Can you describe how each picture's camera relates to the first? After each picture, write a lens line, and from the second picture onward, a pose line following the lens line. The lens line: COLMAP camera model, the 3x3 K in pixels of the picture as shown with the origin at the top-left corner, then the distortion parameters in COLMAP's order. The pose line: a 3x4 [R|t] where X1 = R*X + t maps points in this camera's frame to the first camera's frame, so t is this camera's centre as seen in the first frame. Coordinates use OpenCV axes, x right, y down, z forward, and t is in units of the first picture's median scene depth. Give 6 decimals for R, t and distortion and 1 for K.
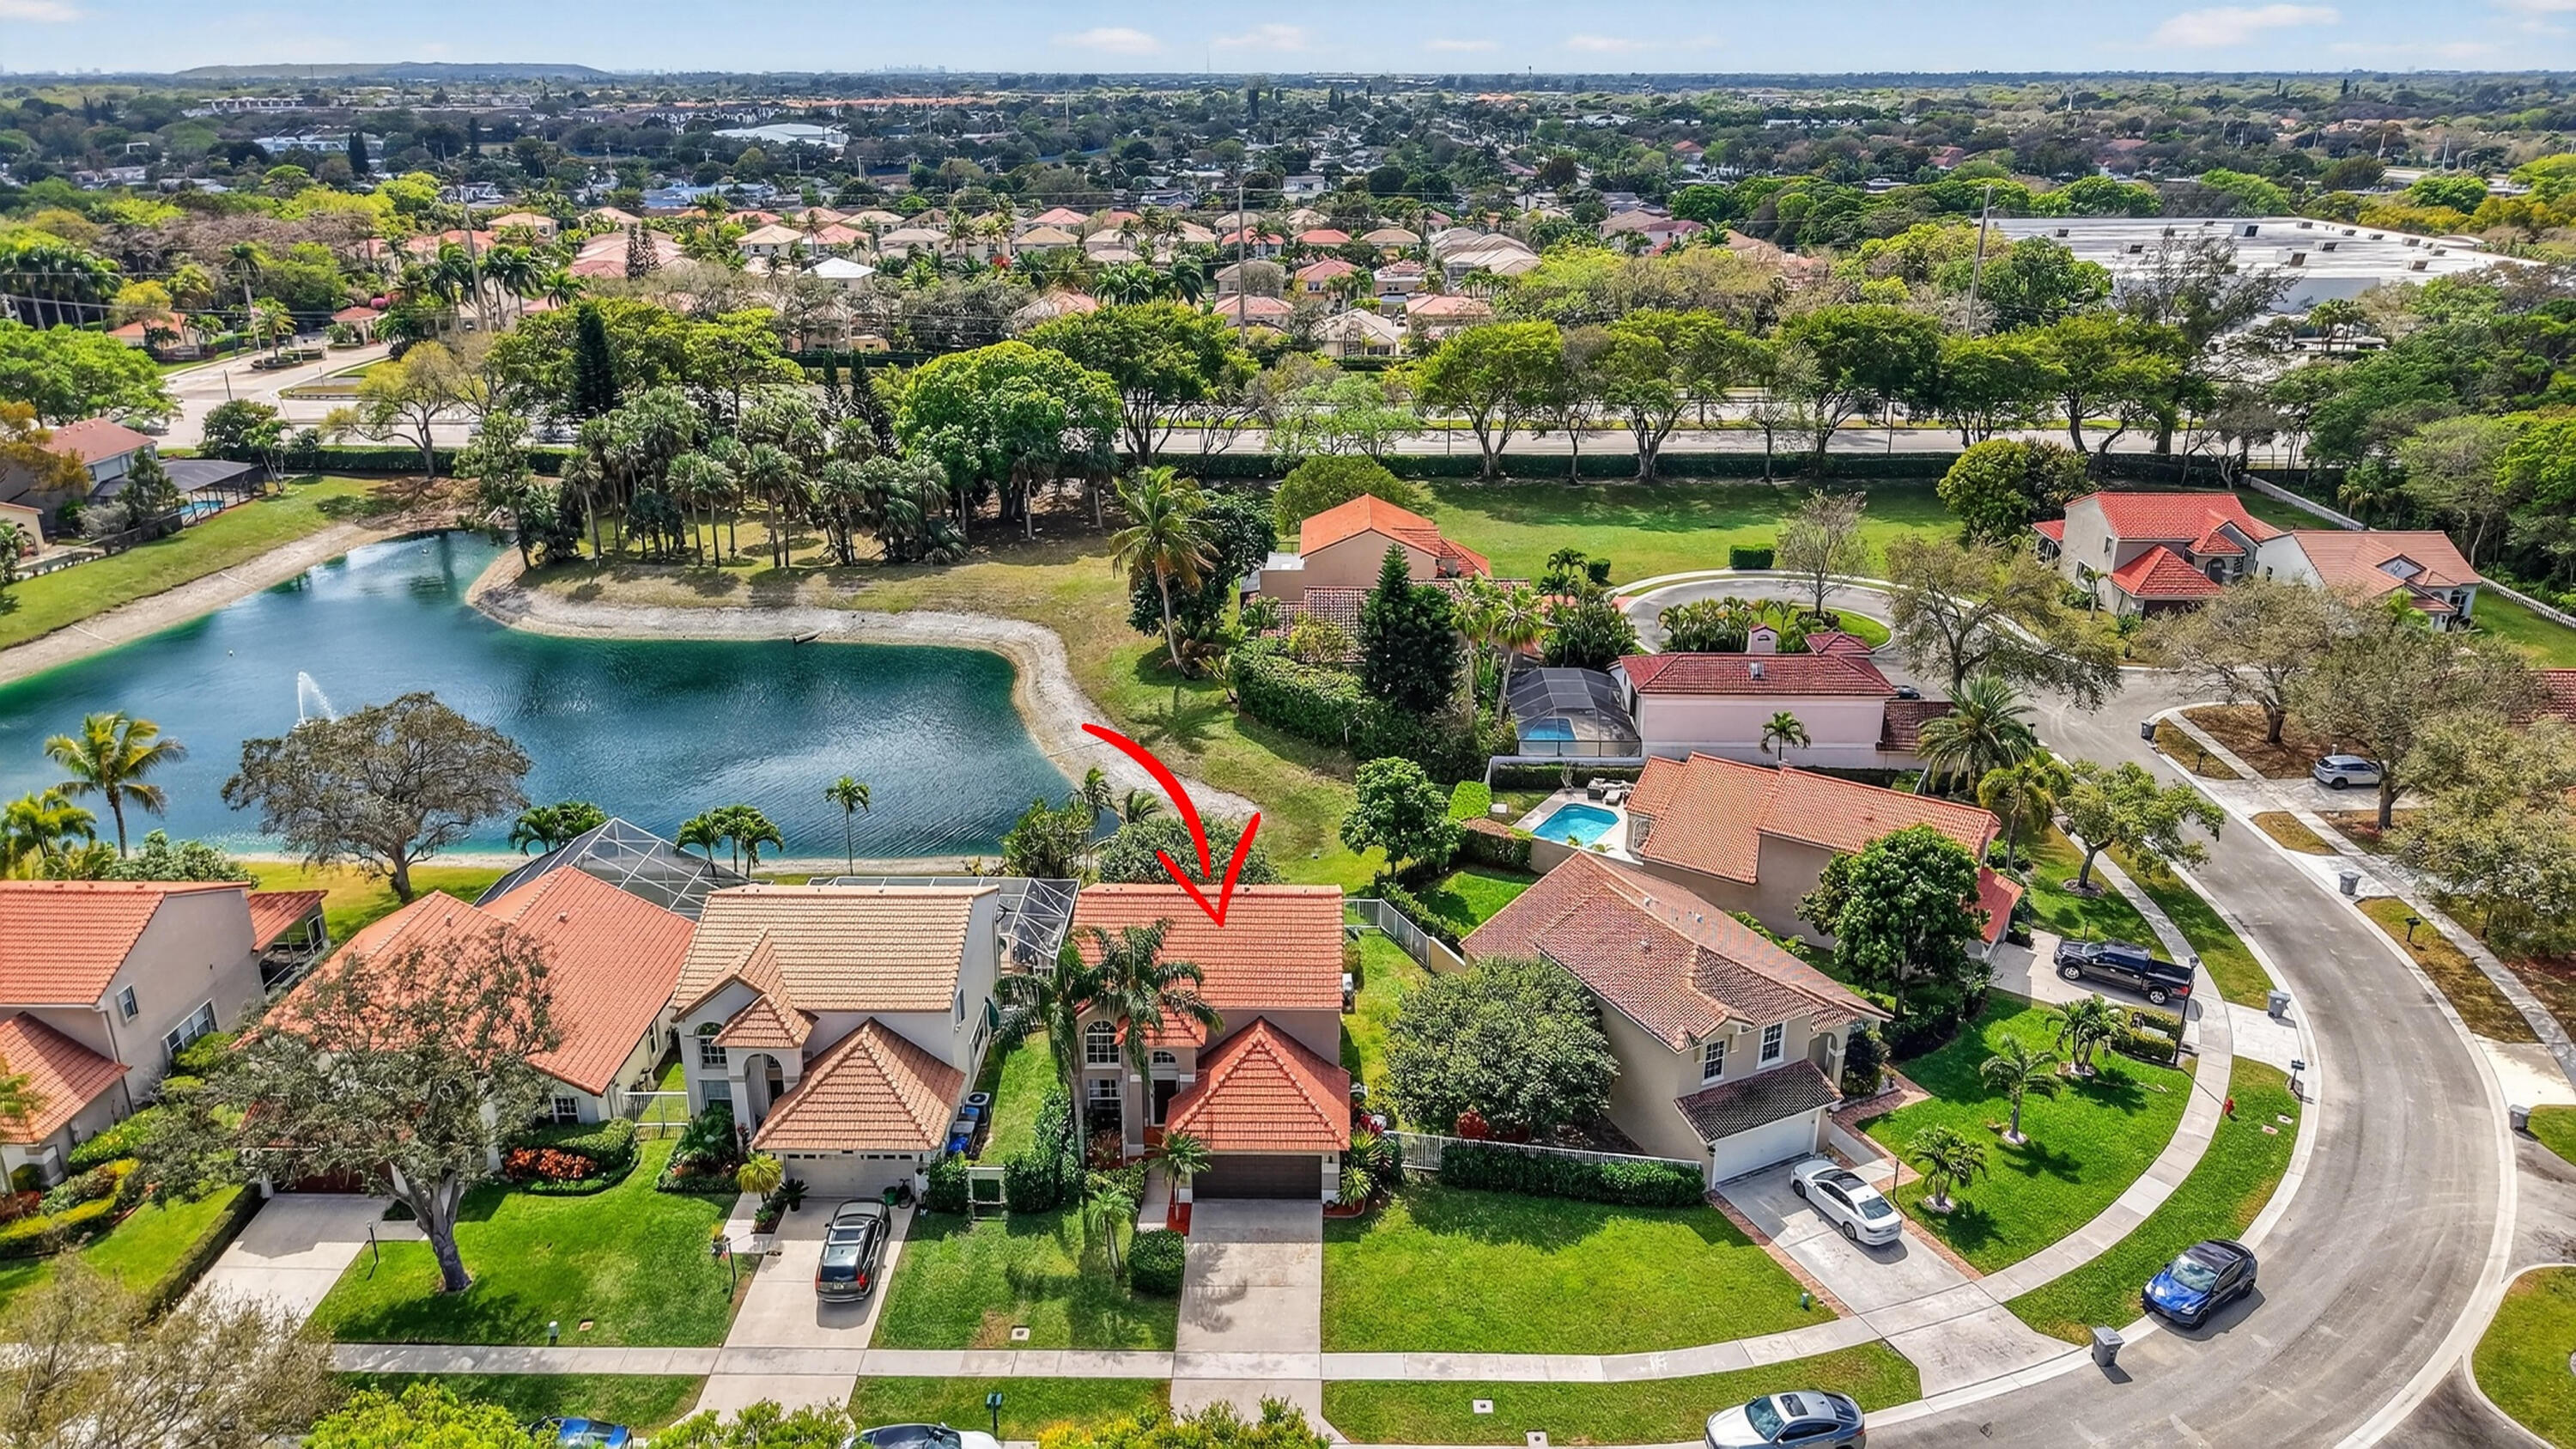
lens RADIAL K [[1671.8, 0, 1288.0], [0, 1671.8, 724.5], [0, 0, 1]] dist [0.004730, -0.003357]
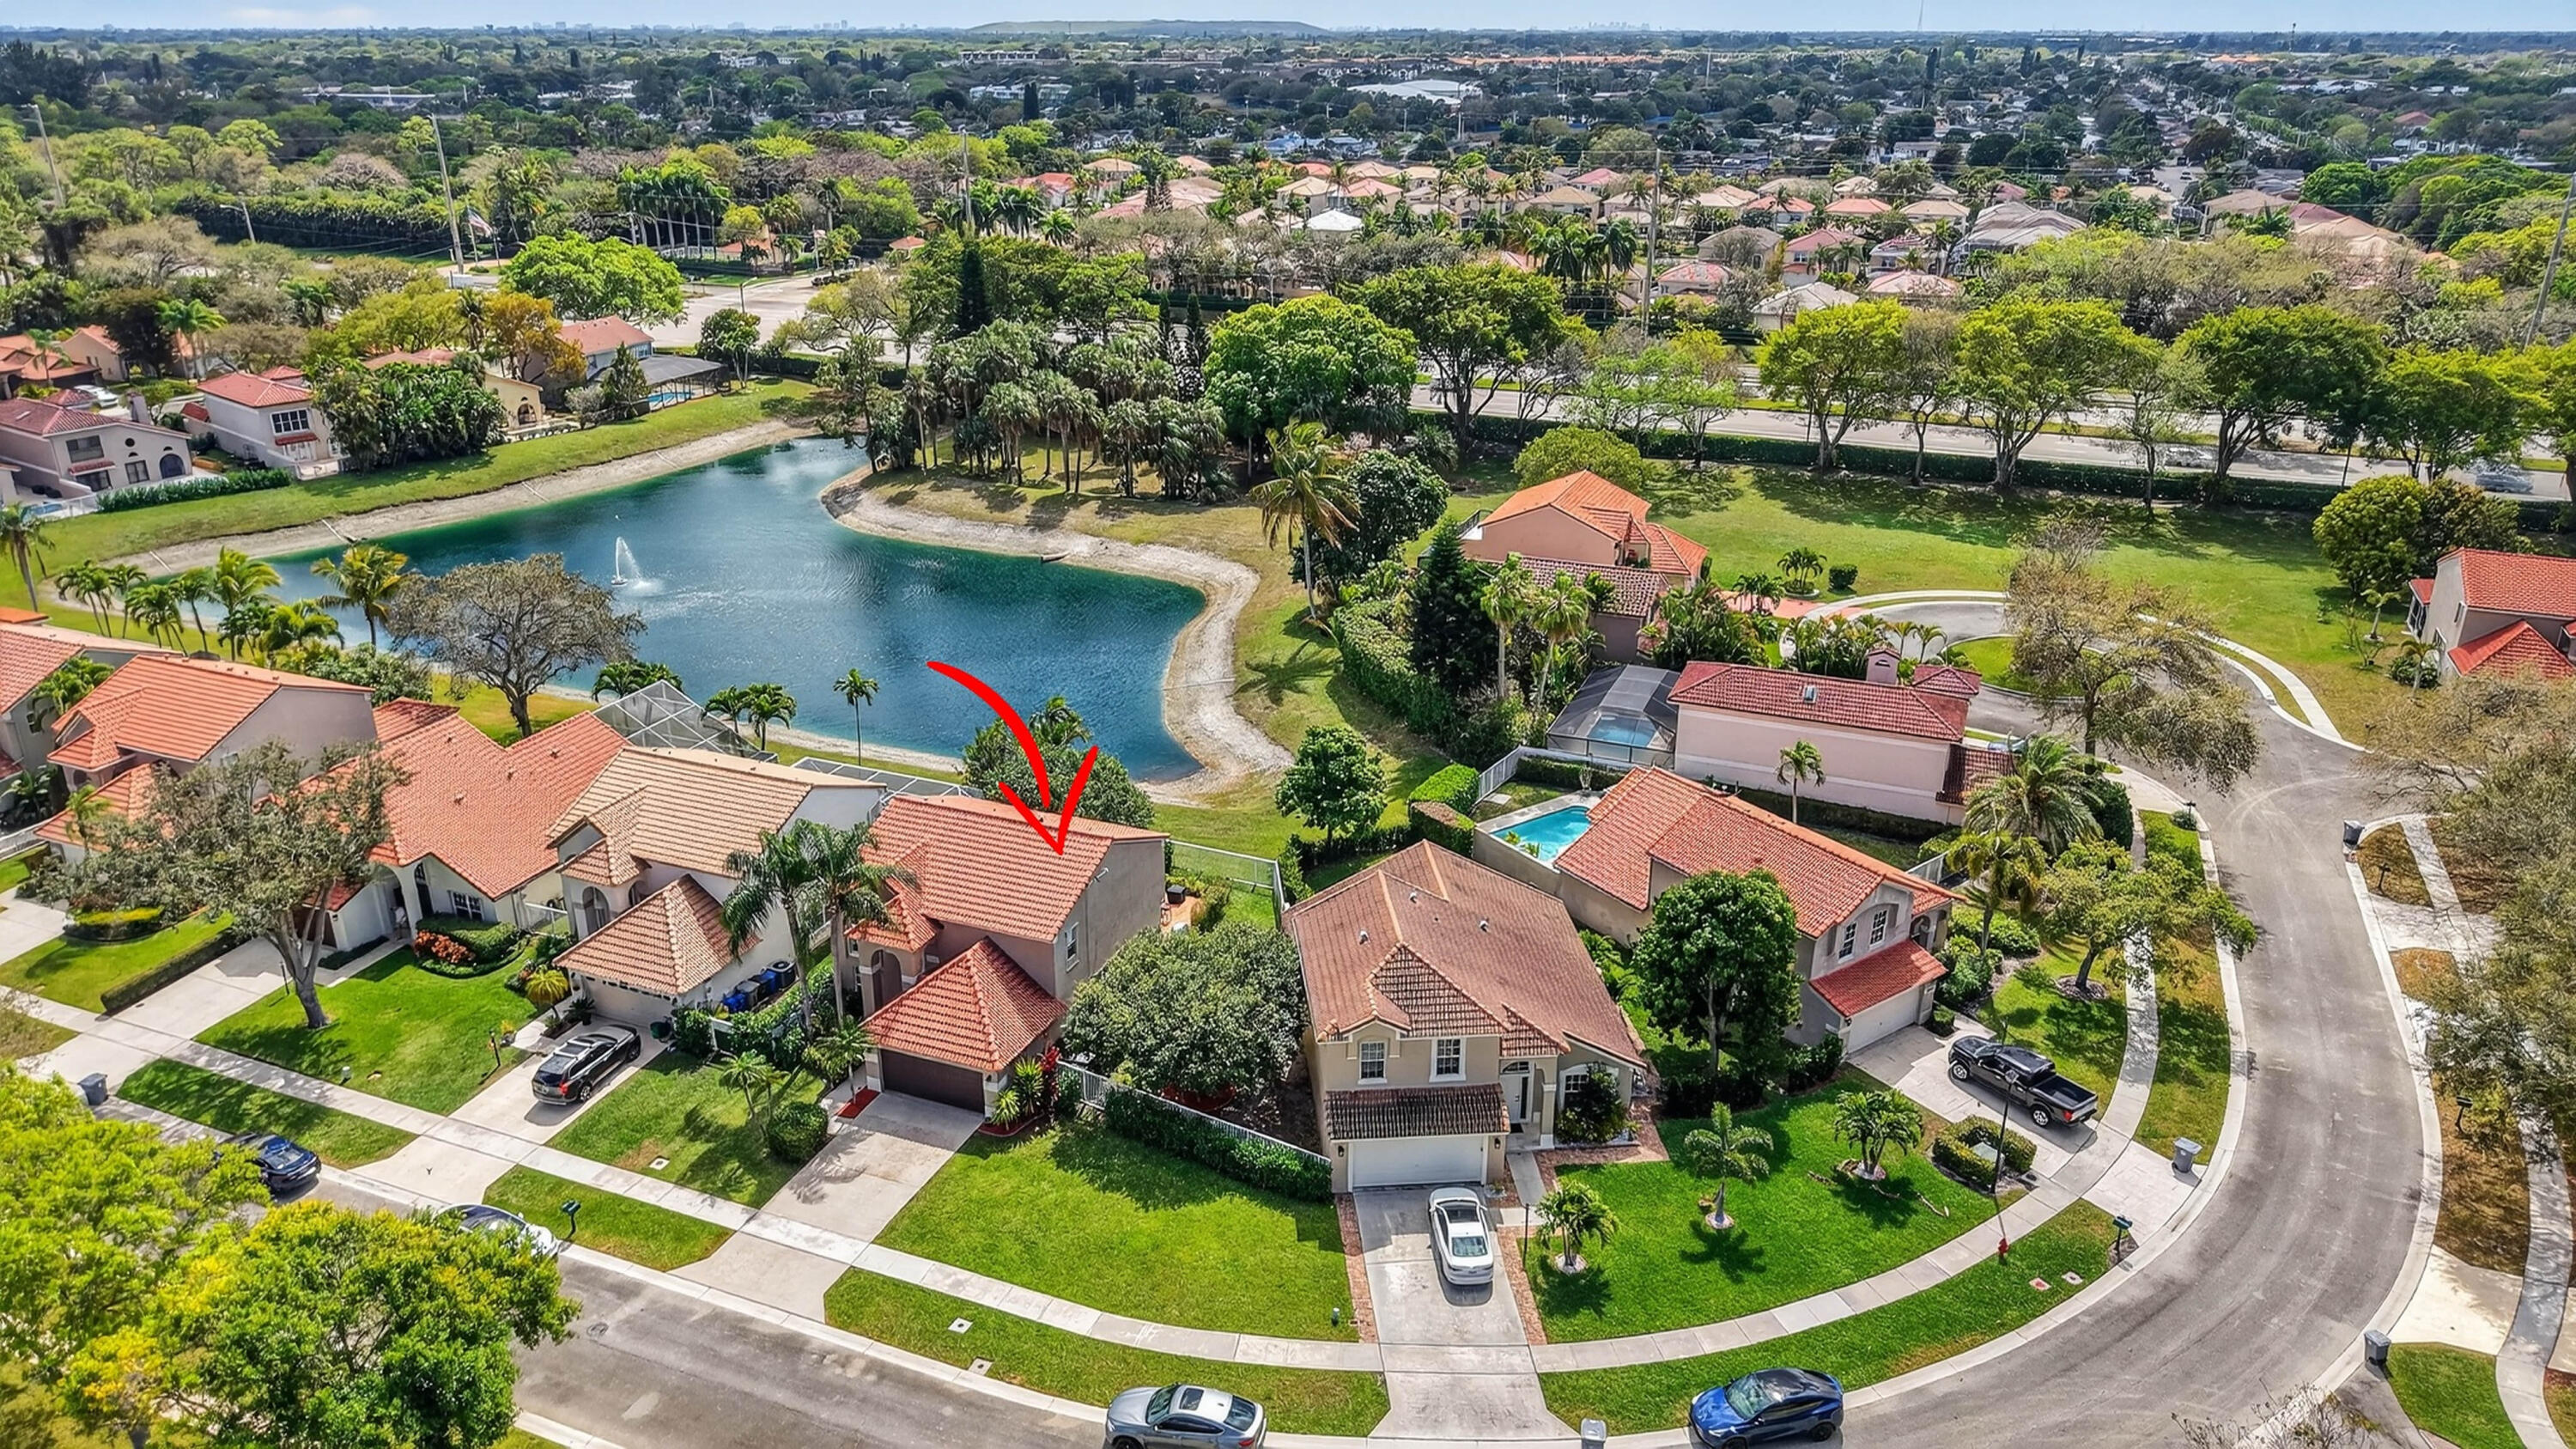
lens RADIAL K [[1657.8, 0, 1288.0], [0, 1657.8, 724.5], [0, 0, 1]] dist [0.042009, -0.066640]
pose [[0.933657, 0.140318, -0.329539, 0.357277], [-0.132555, 0.990106, 0.046030, -0.022404], [0.332737, 0.000706, 0.943019, 0.053949]]
